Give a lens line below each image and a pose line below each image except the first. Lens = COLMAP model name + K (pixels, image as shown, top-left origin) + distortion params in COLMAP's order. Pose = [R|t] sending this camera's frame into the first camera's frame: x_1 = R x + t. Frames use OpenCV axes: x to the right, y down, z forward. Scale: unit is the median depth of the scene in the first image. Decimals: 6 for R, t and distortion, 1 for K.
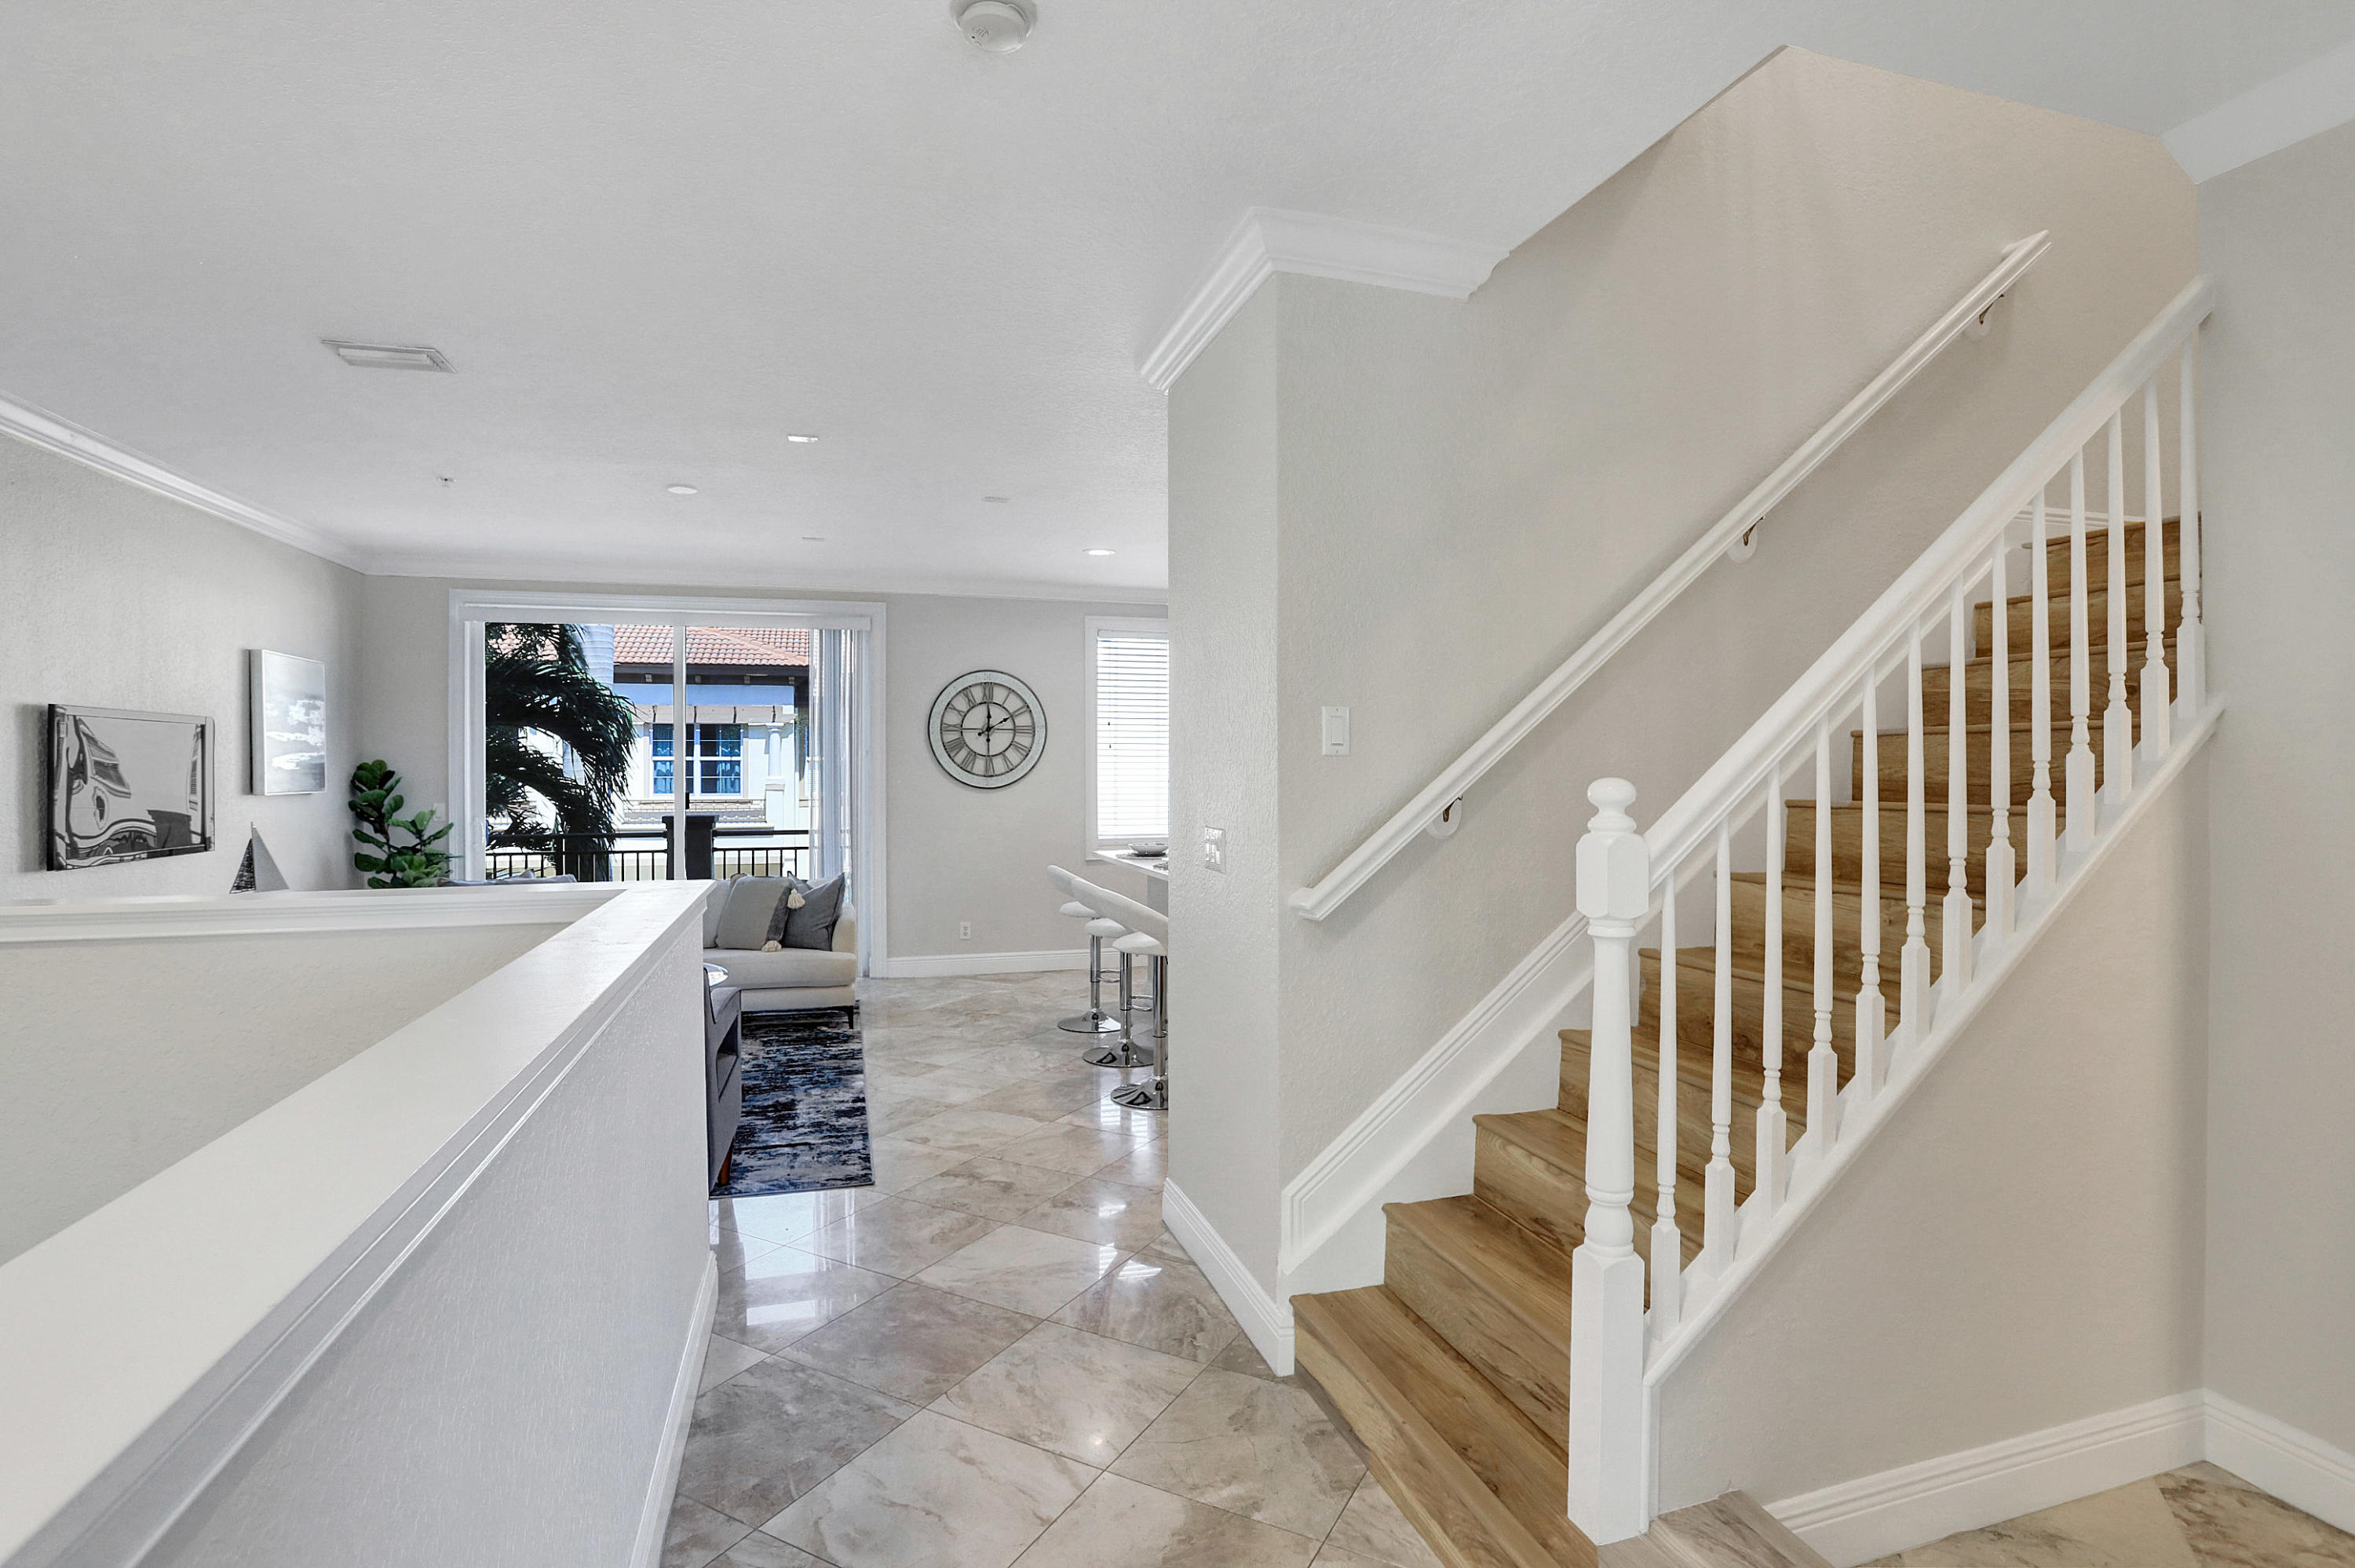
lens RADIAL K [[1152.8, 0, 1182.7], [0, 1152.8, 780.8], [0, 0, 1]] dist [-0.057149, 0.027089]
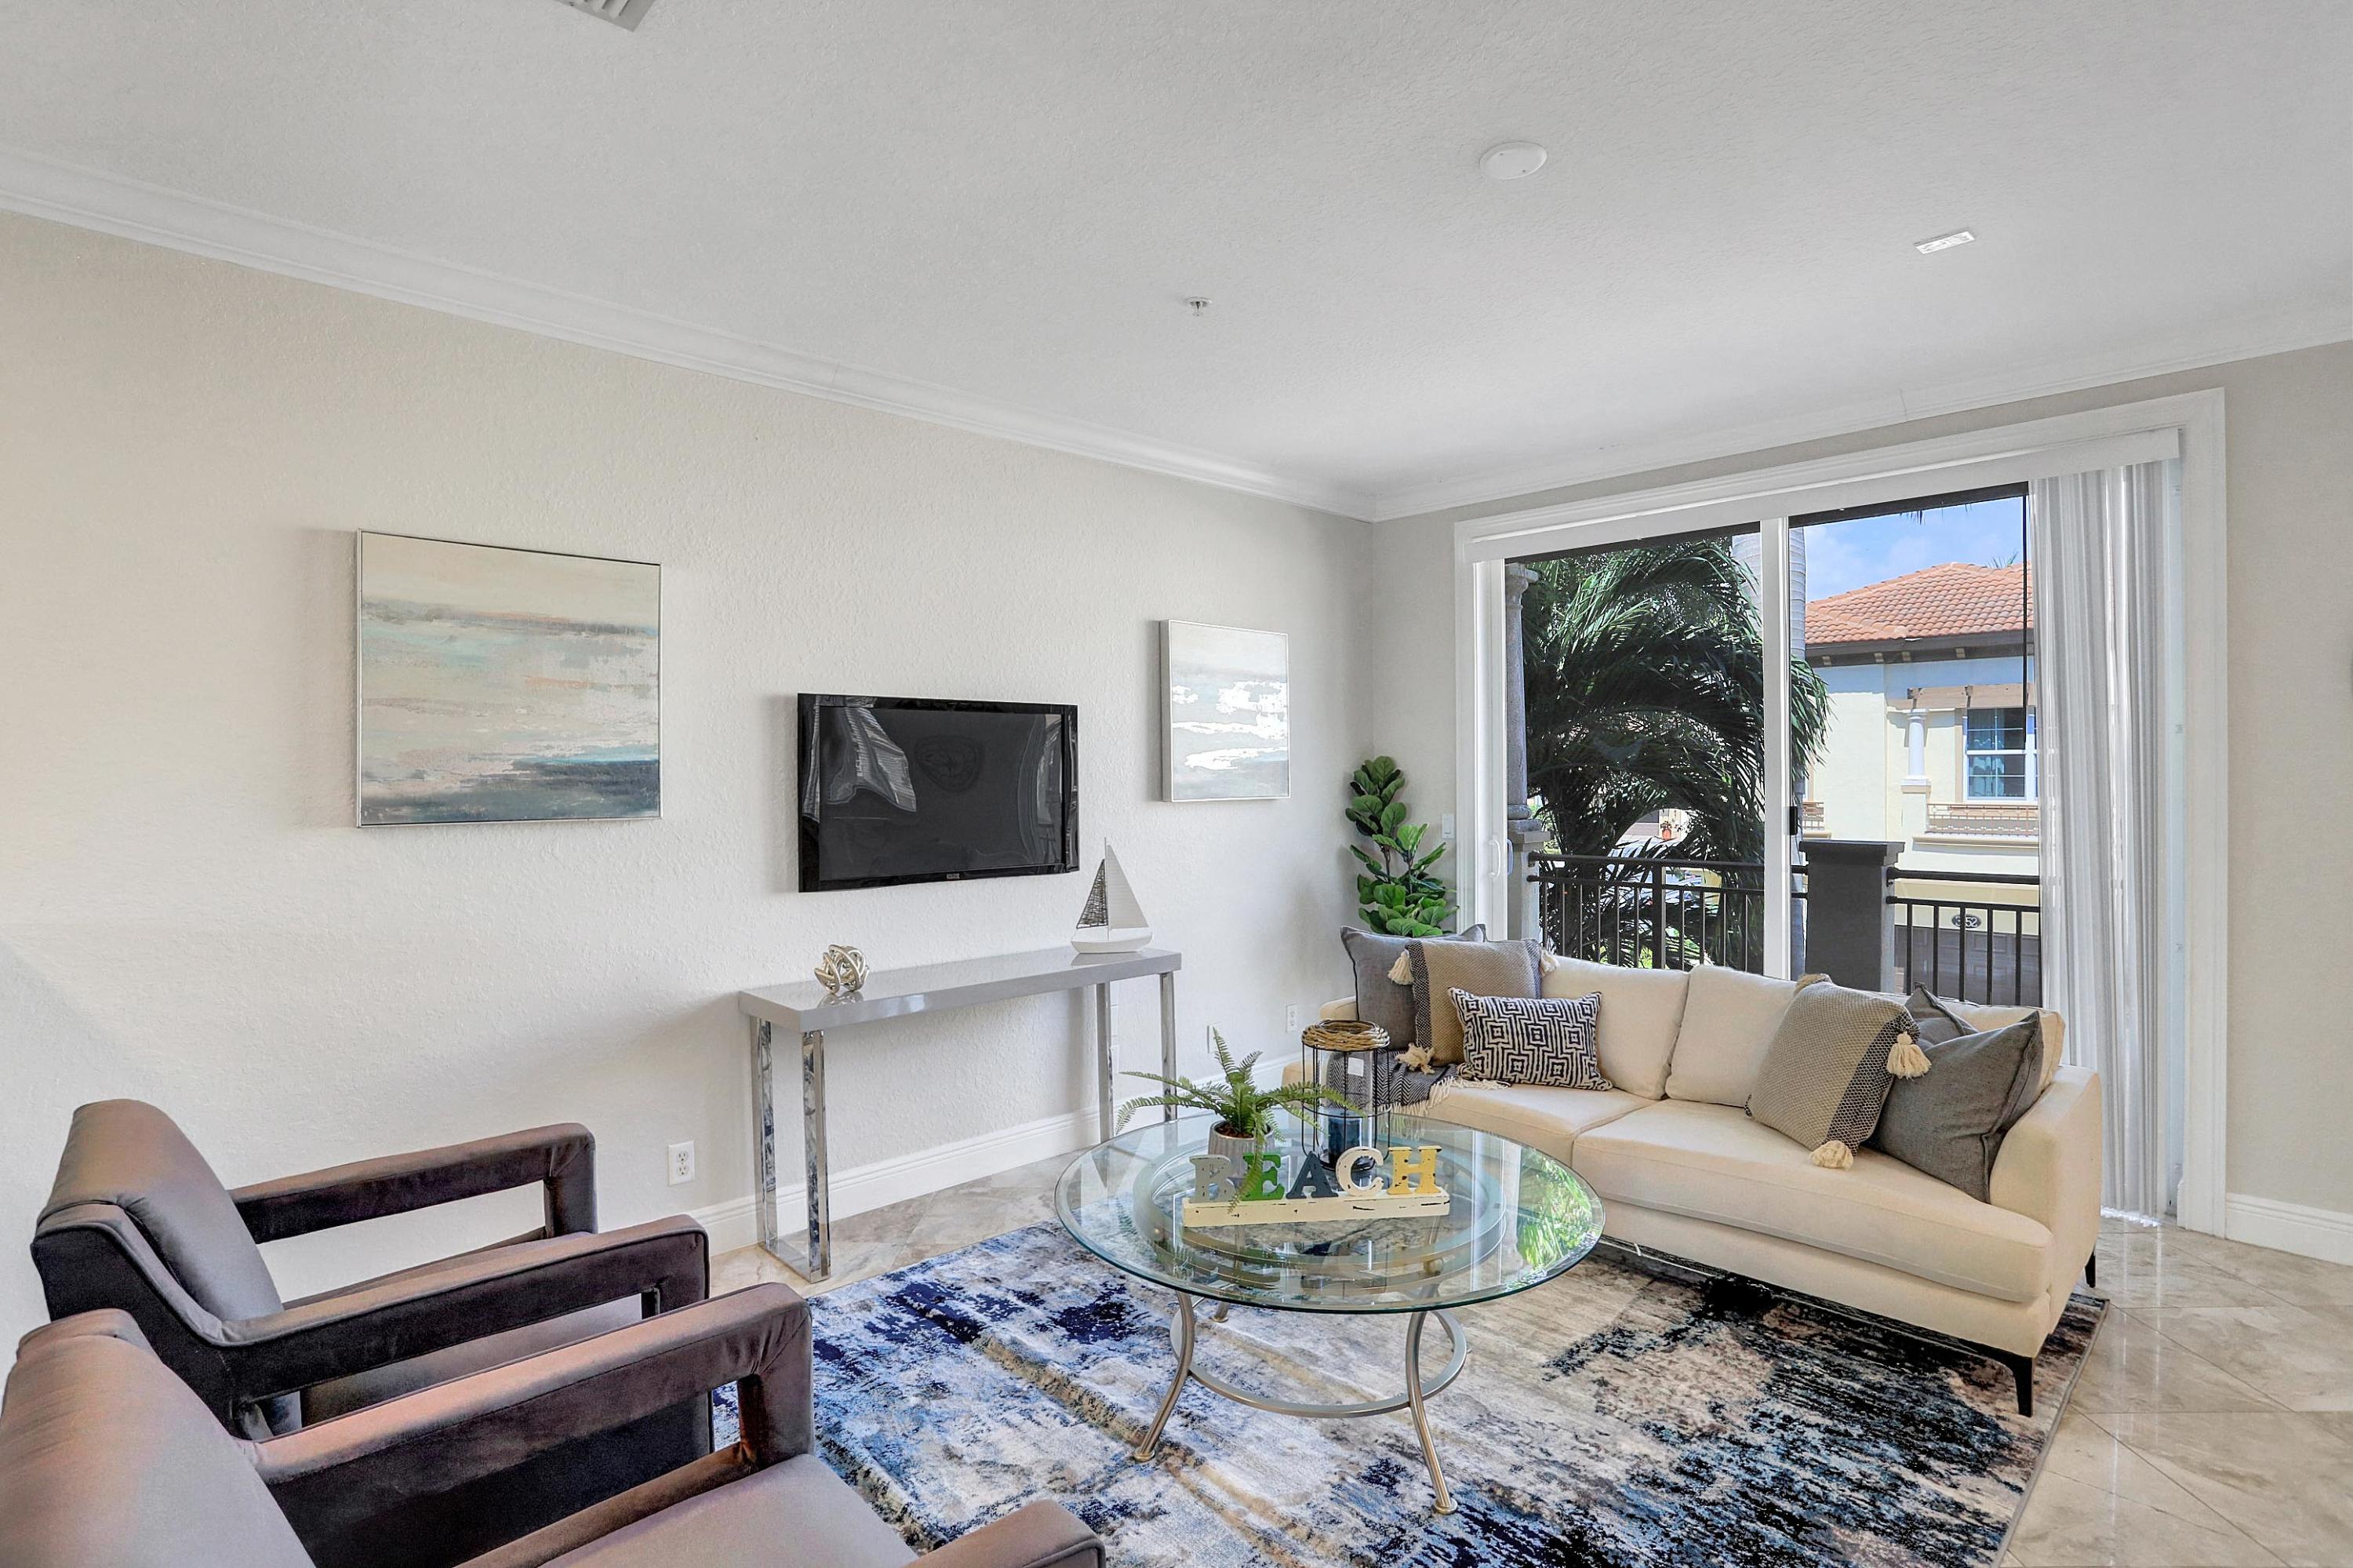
lens RADIAL K [[1152.1, 0, 1181.7], [0, 1152.1, 780.8], [0, 0, 1]] dist [-0.057149, 0.027089]
pose [[0.467010, 0.007507, -0.884220, -0.075621], [-0.004939, 0.999971, 0.005882, -0.005816], [0.884238, 0.001620, 0.467034, 0.511142]]
